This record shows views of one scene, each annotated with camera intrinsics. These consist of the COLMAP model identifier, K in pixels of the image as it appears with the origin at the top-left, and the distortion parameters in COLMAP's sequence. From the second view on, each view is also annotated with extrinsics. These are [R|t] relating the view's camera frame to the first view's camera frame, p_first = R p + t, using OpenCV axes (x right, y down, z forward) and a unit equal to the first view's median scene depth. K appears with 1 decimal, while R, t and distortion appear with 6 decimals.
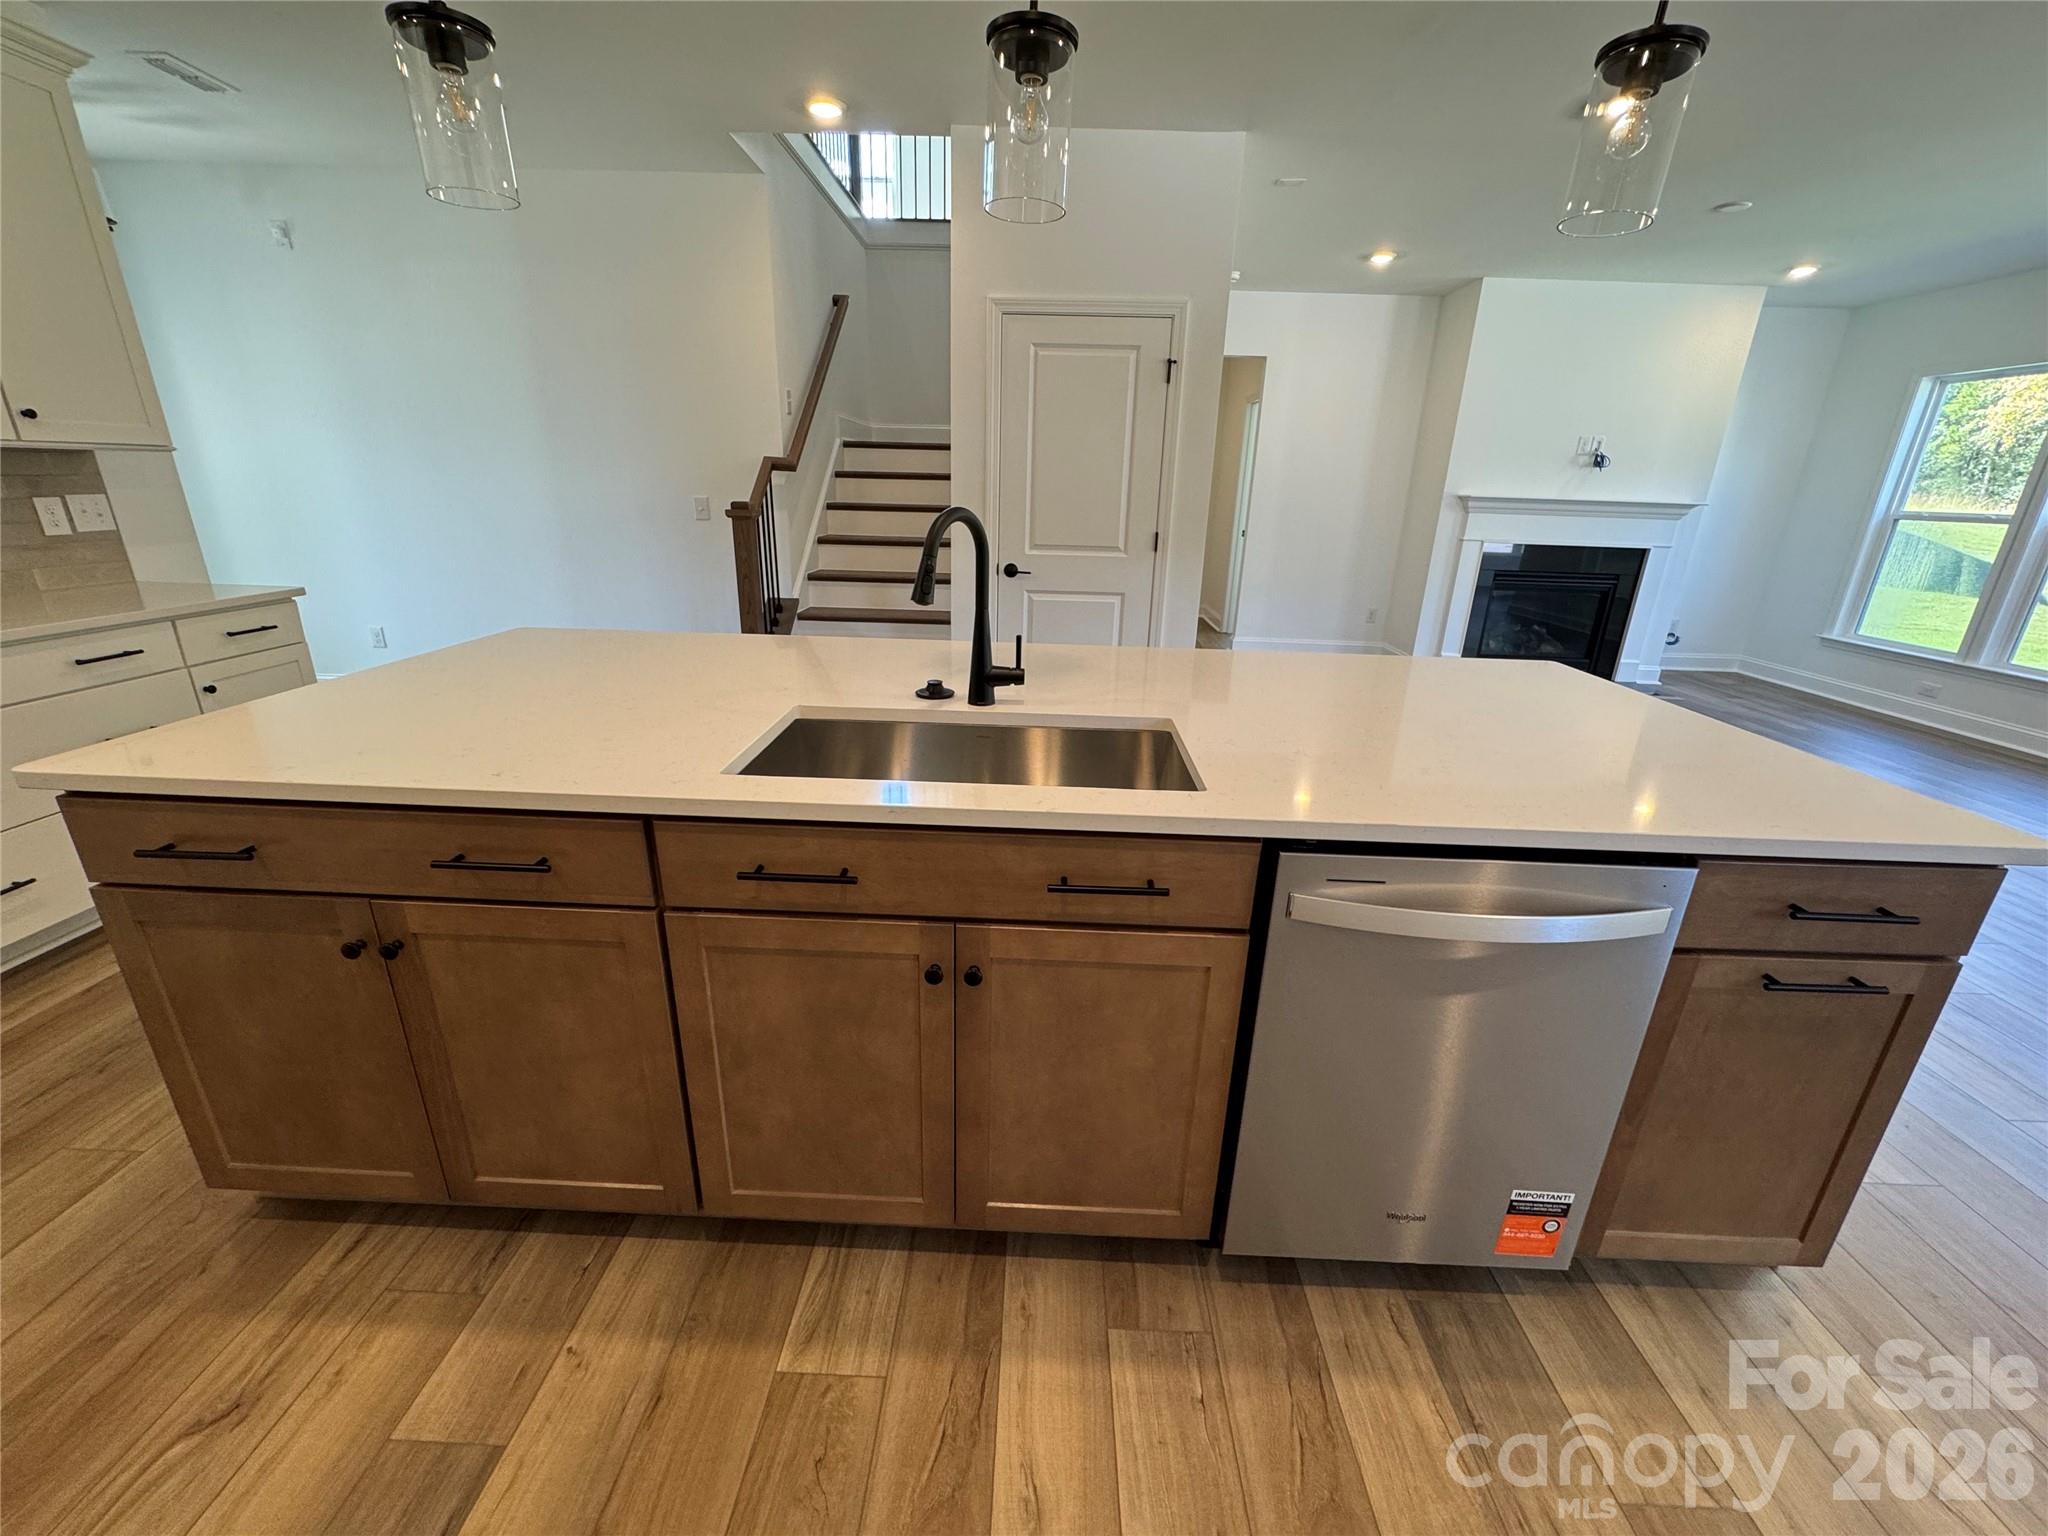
lens RADIAL K [[819.0, 0, 1024.1], [0, 819.0, 764.8], [0, 0, 1]] dist [-0.002325, -0.000455]
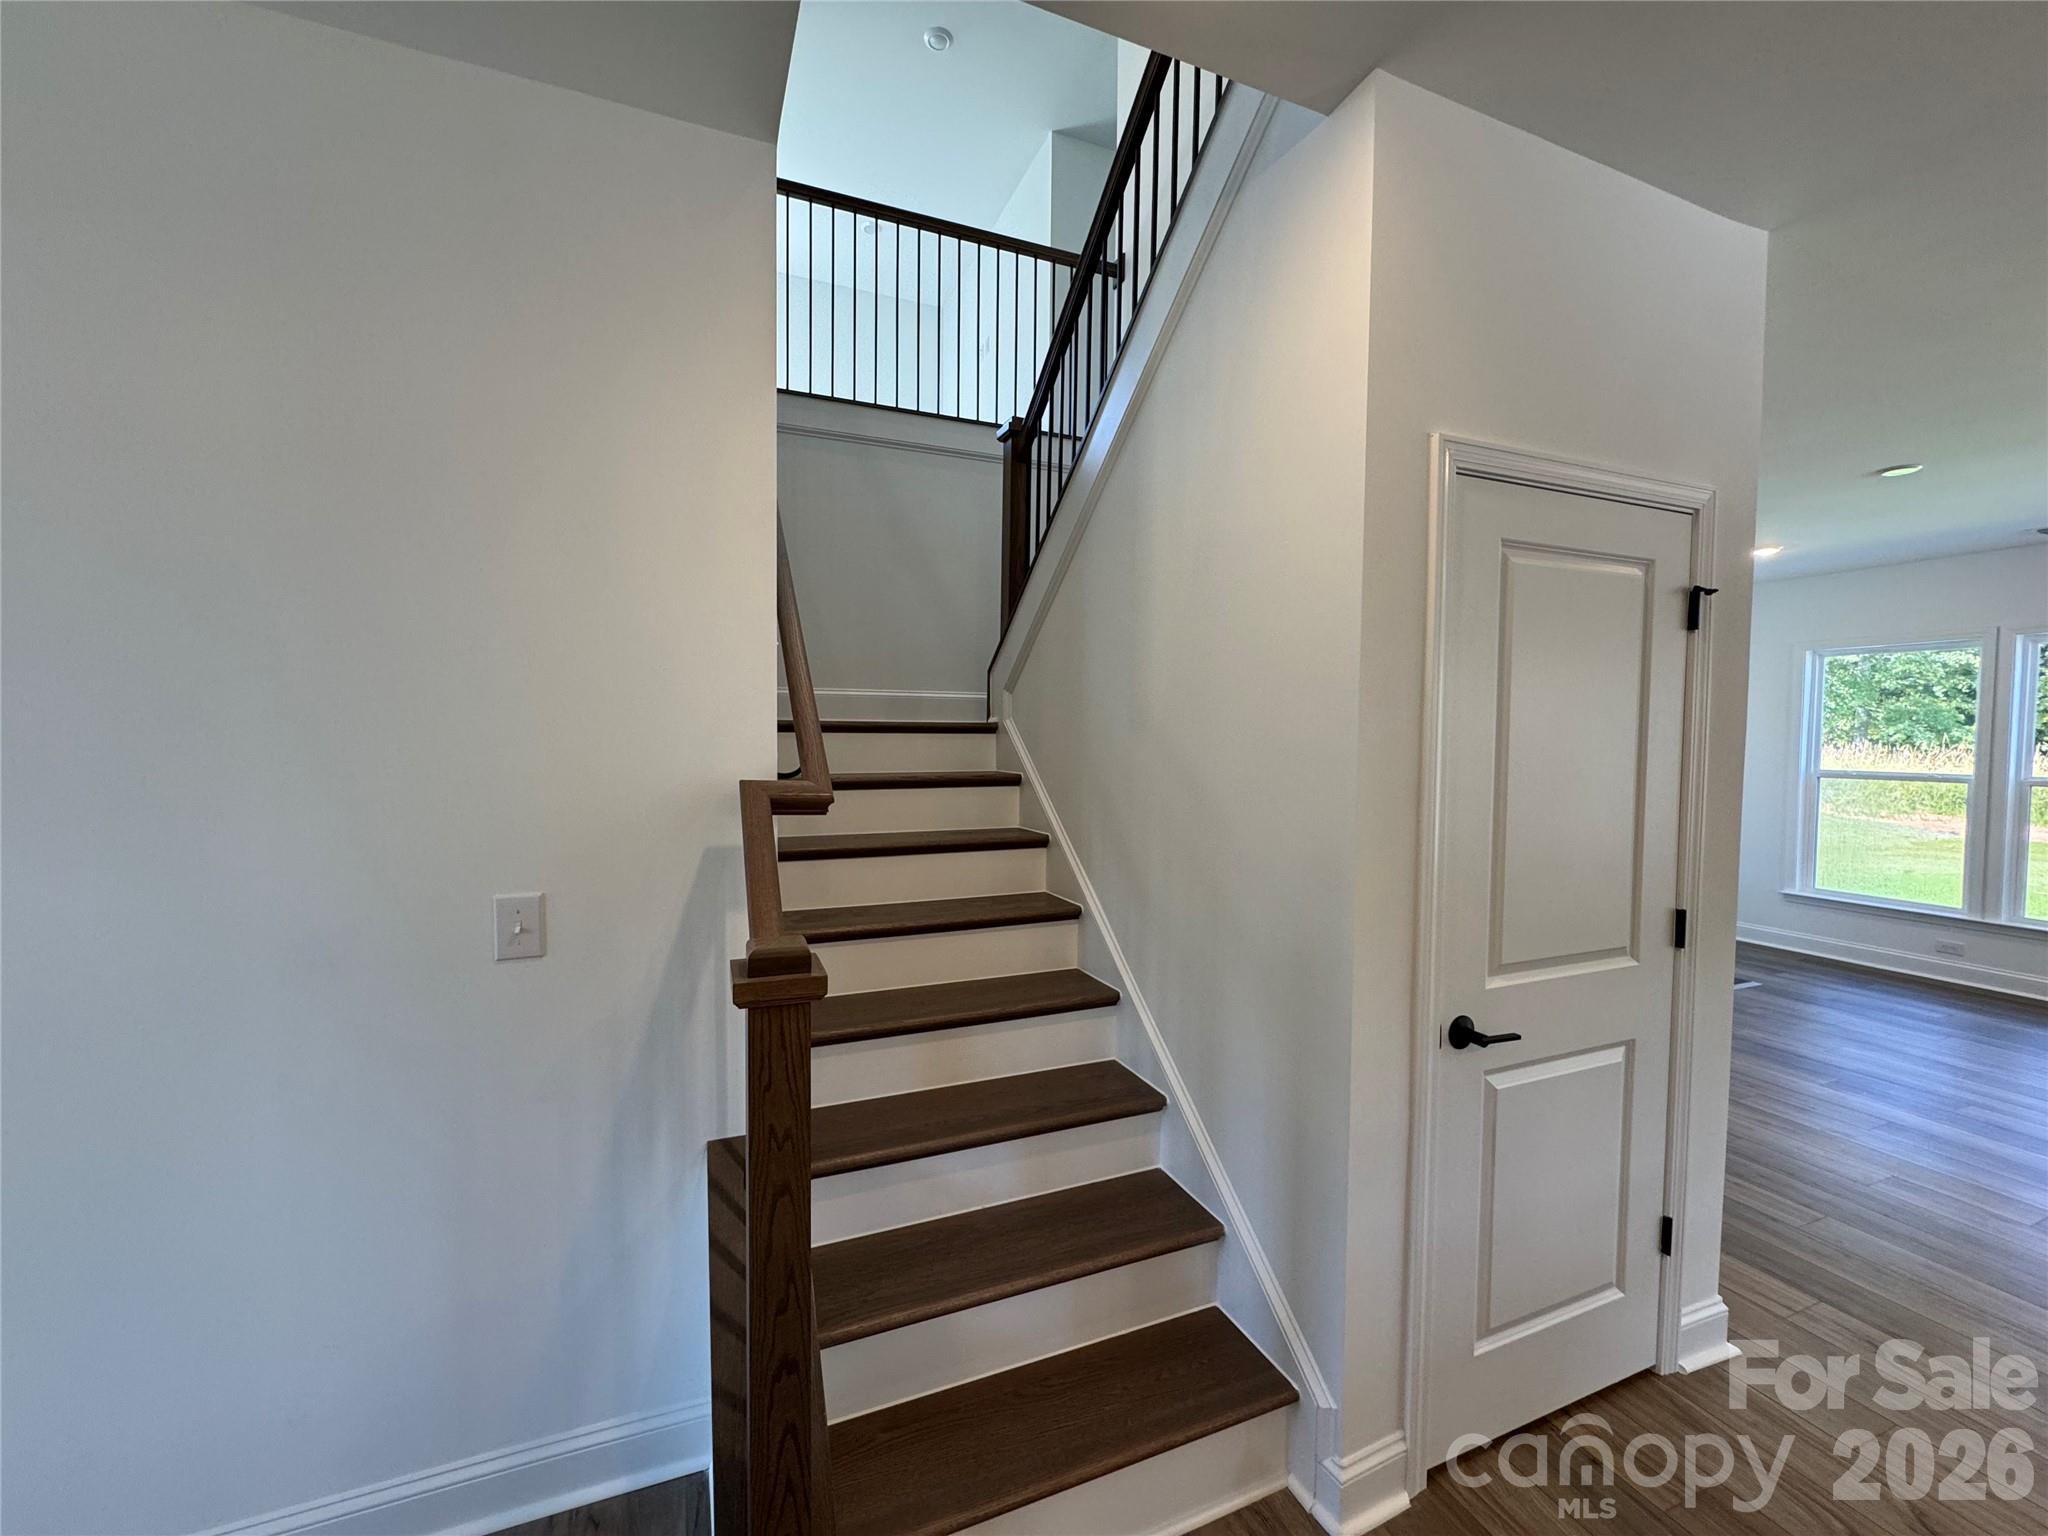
lens RADIAL K [[819.0, 0, 1024.1], [0, 819.0, 764.8], [0, 0, 1]] dist [-0.002325, -0.000455]
pose [[0.915058, -0.035268, 0.401776, -0.413622], [0.148381, 0.955742, -0.254049, -0.319438], [-0.375035, 0.292086, 0.879793, 0.734975]]
